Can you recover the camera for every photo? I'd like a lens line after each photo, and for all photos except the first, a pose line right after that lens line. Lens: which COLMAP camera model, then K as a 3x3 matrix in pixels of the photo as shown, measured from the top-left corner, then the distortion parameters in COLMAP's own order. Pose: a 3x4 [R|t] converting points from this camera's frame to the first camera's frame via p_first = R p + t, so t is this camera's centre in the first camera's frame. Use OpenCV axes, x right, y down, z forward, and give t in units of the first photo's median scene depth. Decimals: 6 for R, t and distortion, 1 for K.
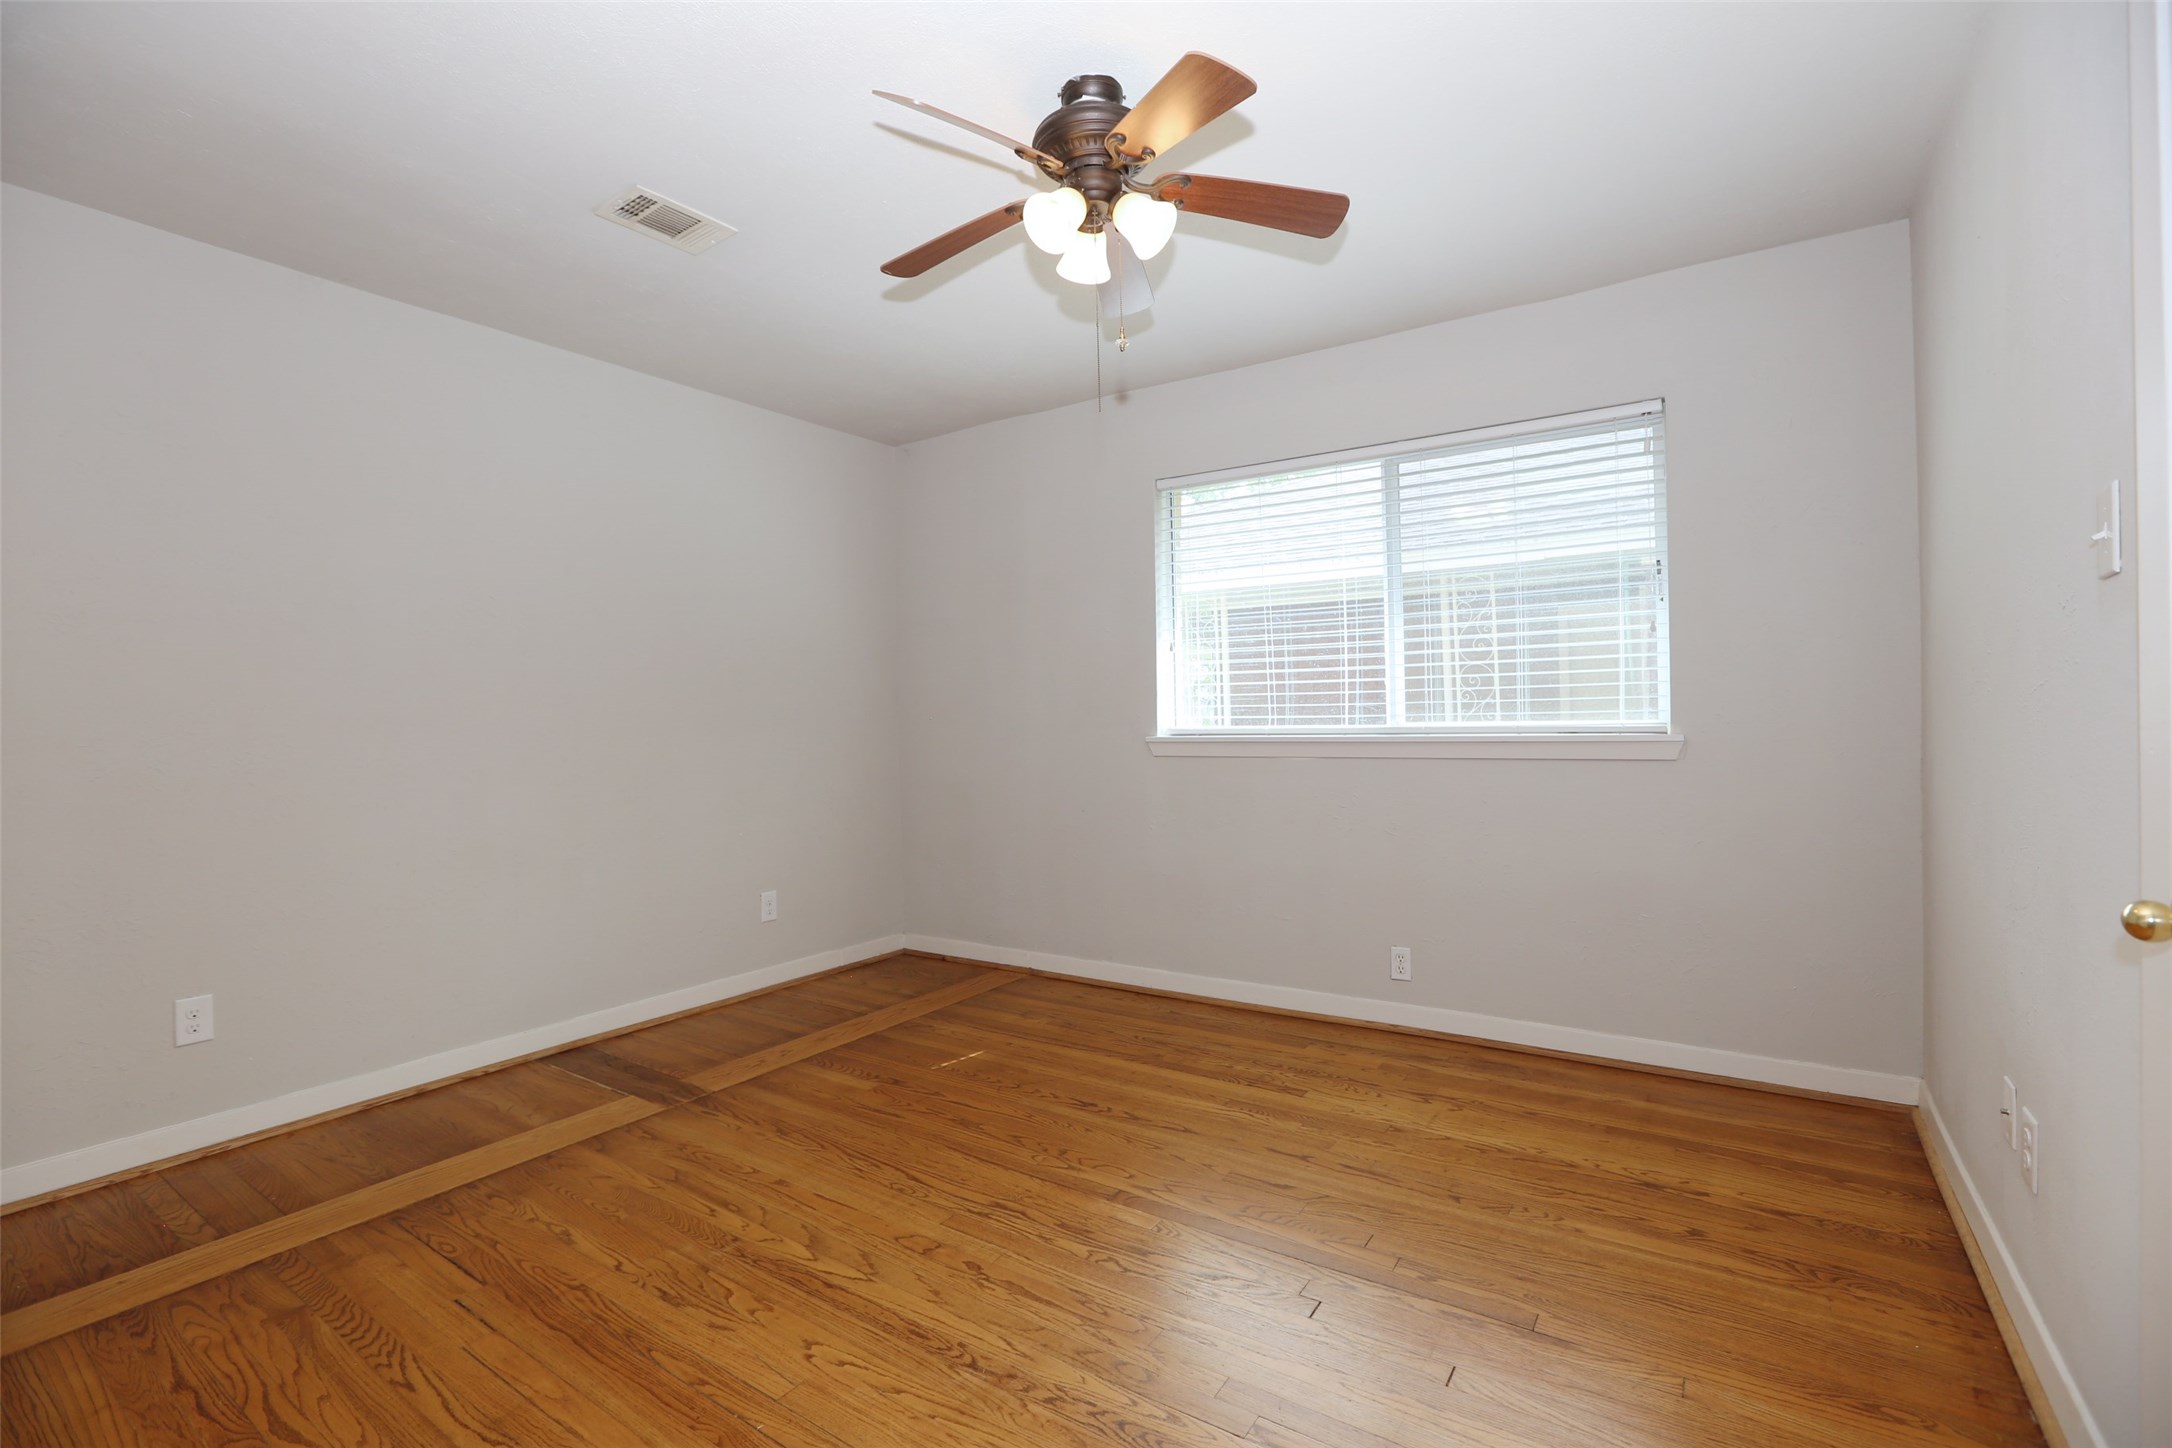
lens RADIAL K [[985.0, 0, 1084.9], [0, 985.0, 721.3], [0, 0, 1]] dist [-0.039810, 0.008385]
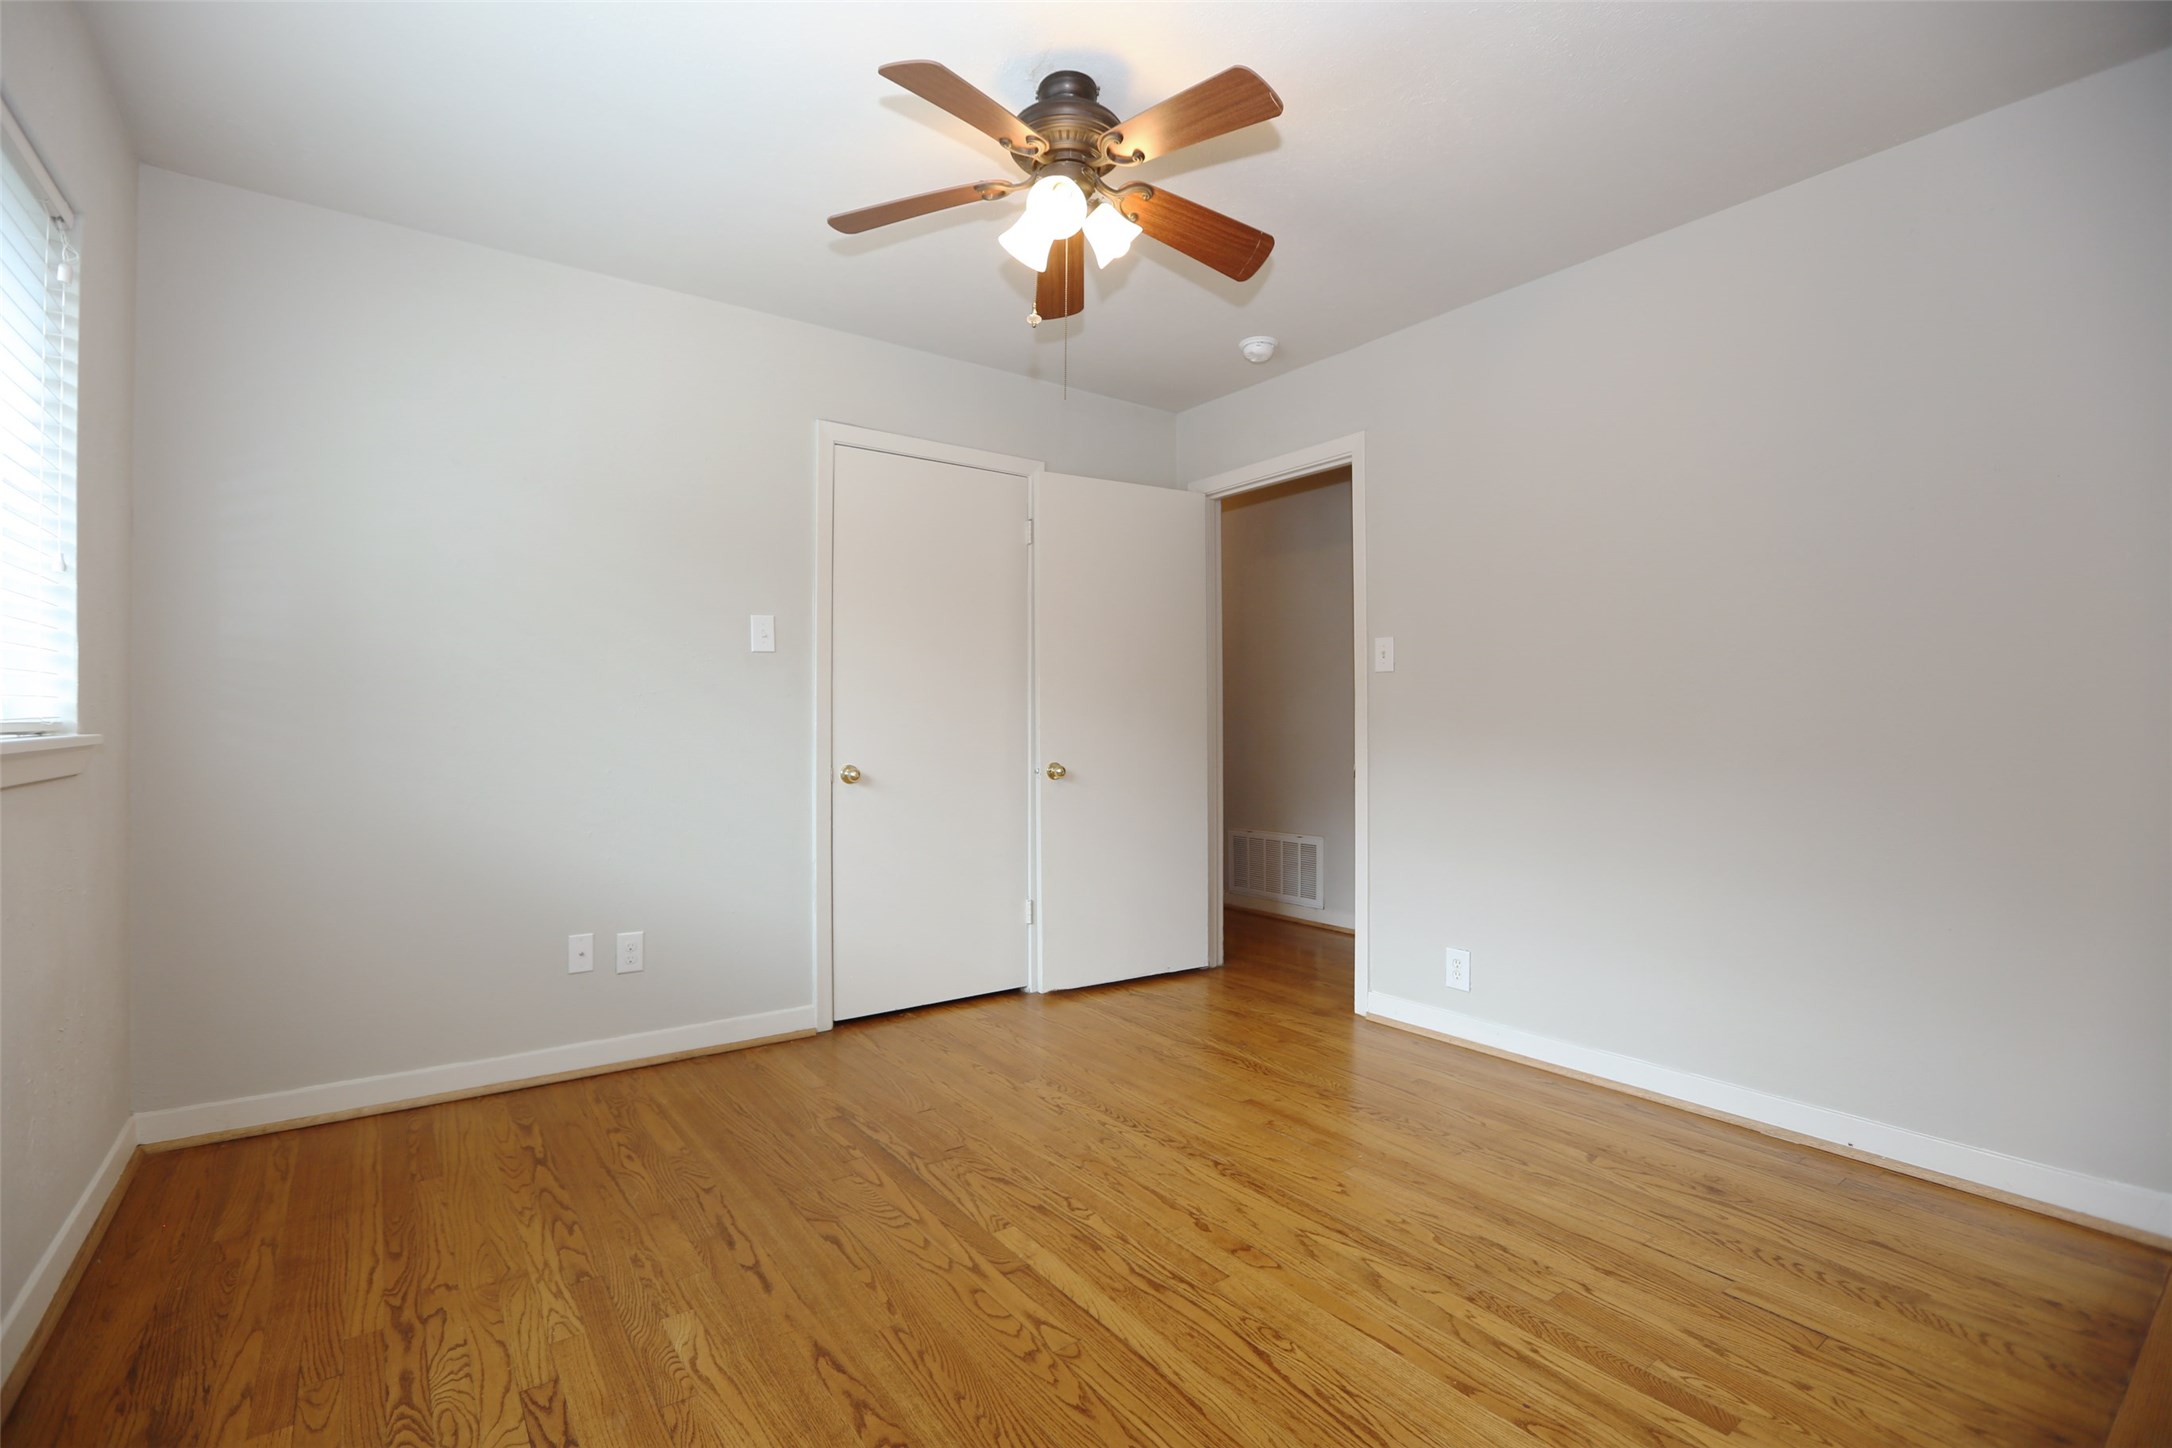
lens RADIAL K [[985.0, 0, 1077.3], [0, 985.0, 724.9], [0, 0, 1]] dist [-0.039810, 0.008385]
pose [[-0.939077, 0.014297, 0.343408, -0.359928], [0.015934, 0.999871, 0.001947, 0.027393], [-0.343336, 0.007301, -0.939184, 2.053373]]
